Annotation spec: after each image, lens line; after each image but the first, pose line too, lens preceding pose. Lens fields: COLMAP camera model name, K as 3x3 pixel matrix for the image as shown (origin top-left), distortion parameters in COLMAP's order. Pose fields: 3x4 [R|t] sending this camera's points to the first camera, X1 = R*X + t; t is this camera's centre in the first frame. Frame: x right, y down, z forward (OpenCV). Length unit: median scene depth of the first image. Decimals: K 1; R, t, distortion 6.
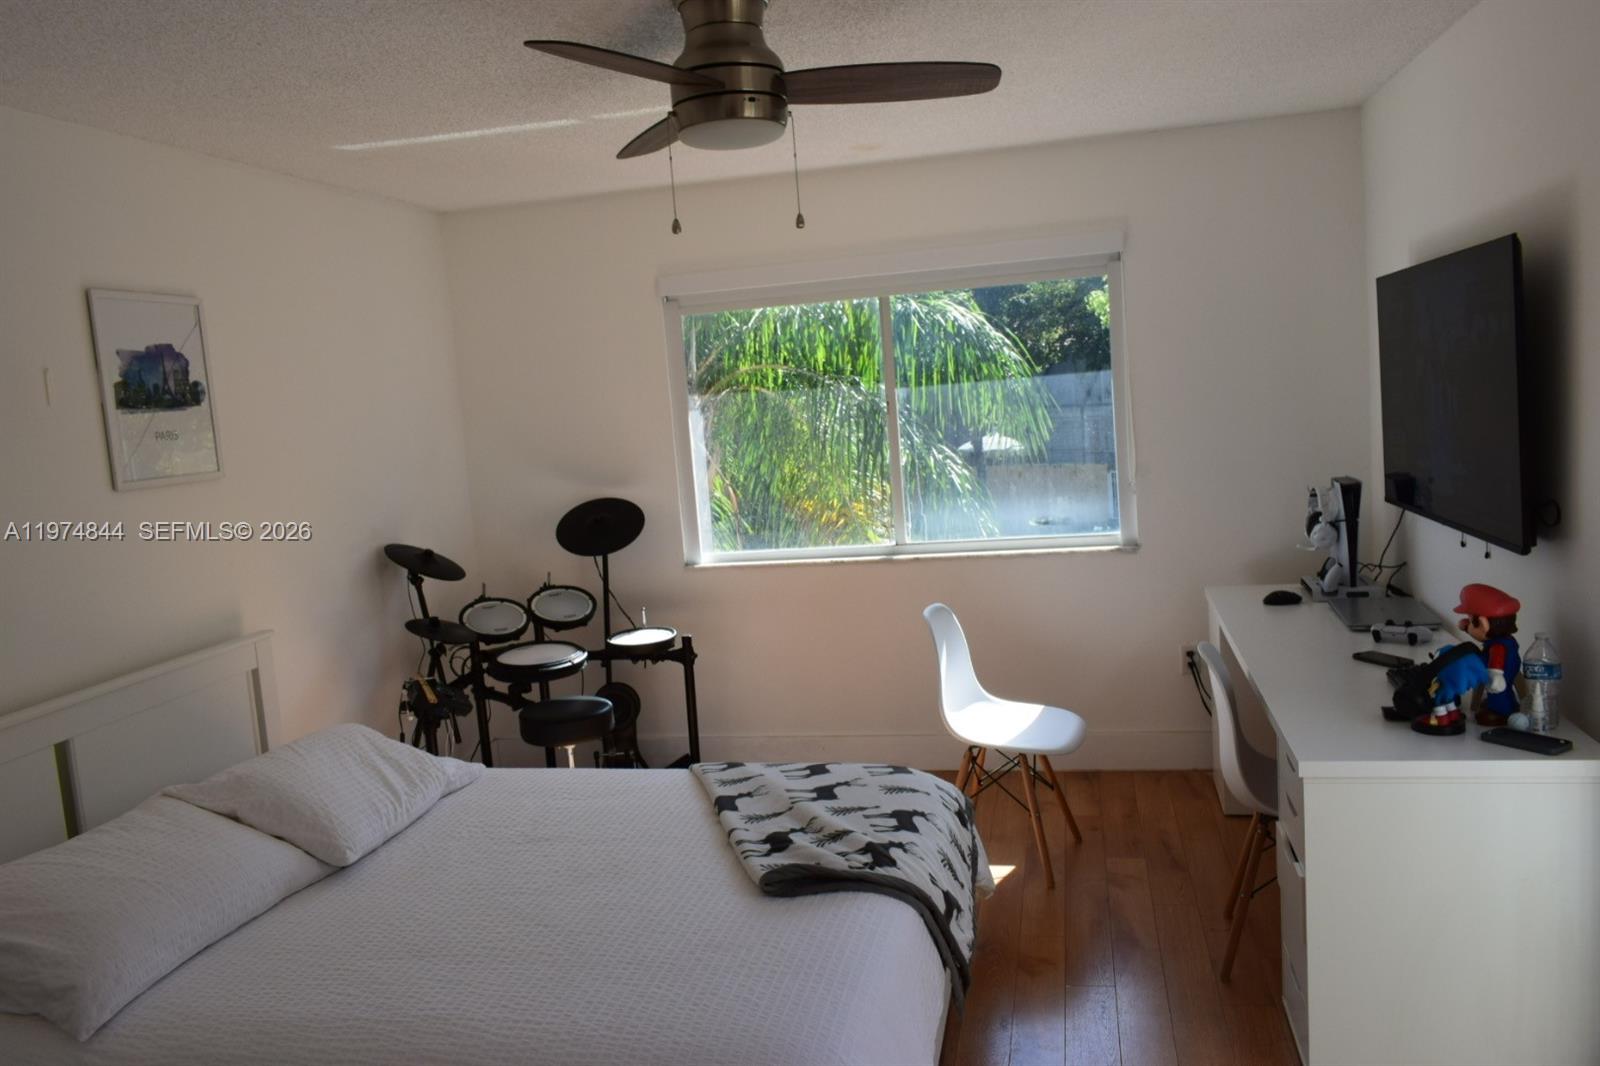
lens RADIAL K [[1235.4, 0, 802.6], [0, 1235.4, 532.9], [0, 0, 1]] dist [-0.015676, 0.011175]
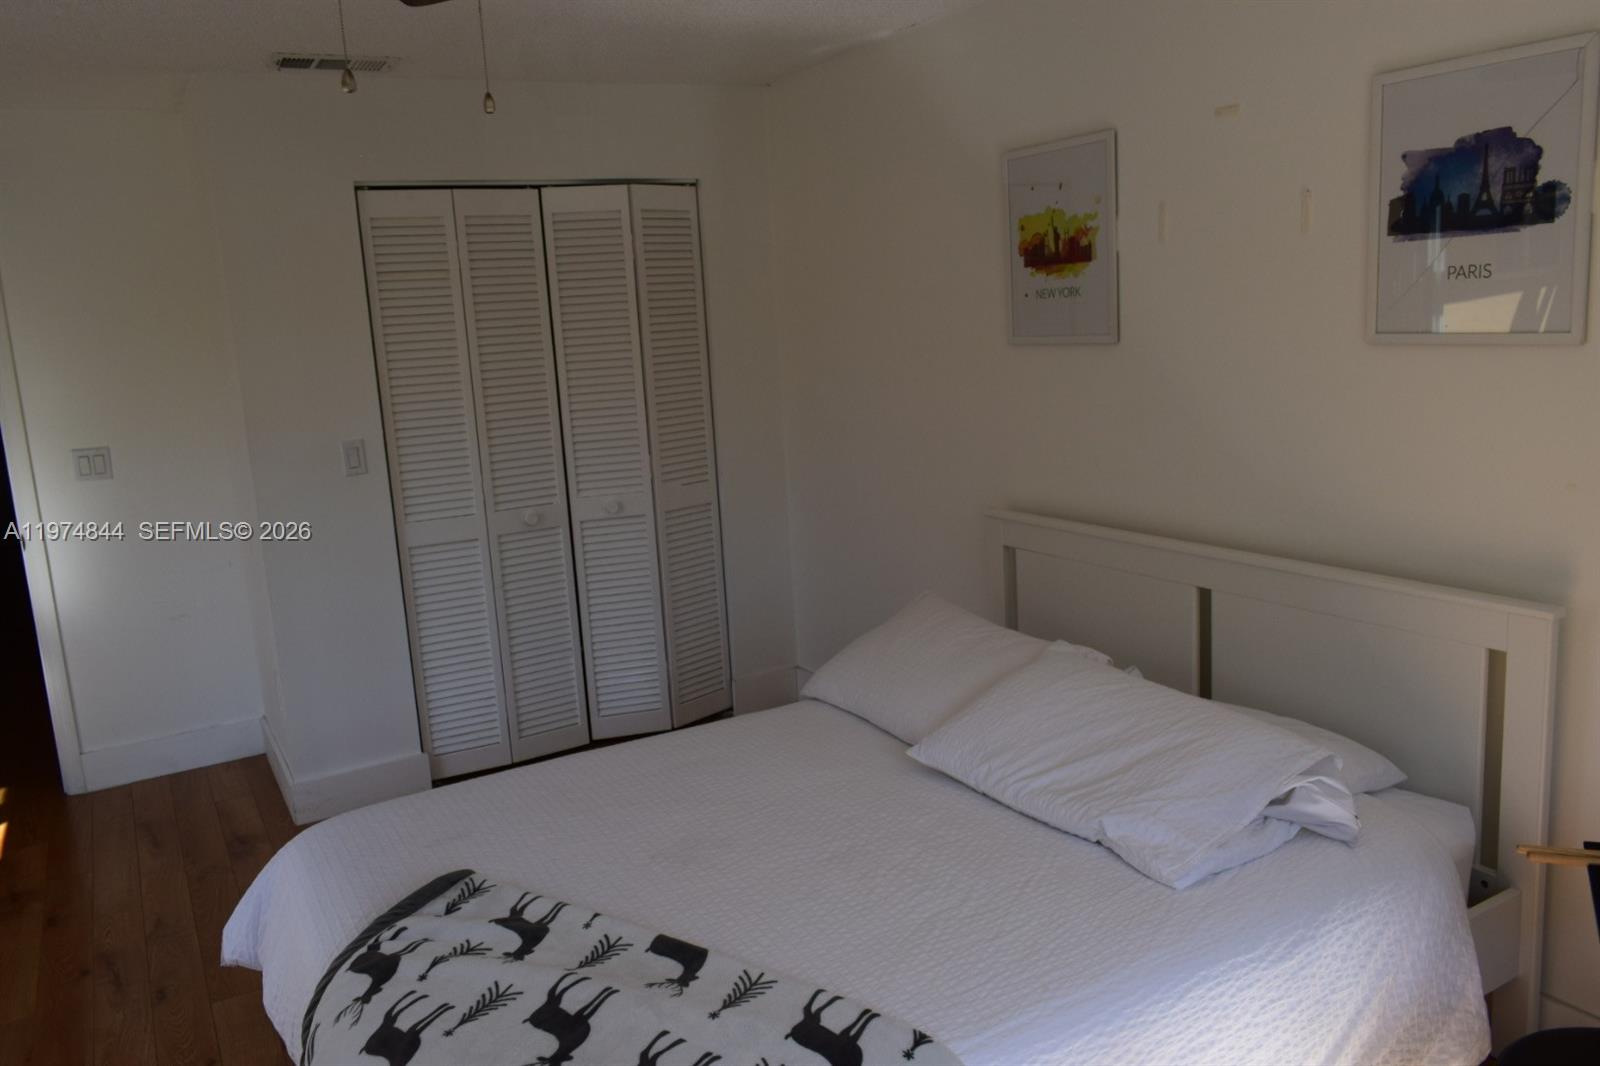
lens RADIAL K [[1235.4, 0, 804.5], [0, 1235.4, 530.1], [0, 0, 1]] dist [-0.015676, 0.011175]
pose [[-0.743720, 0.231179, -0.627245, 0.218390], [0.030767, 0.949143, 0.313338, -0.170753], [0.667783, 0.213737, -0.713009, 1.293827]]
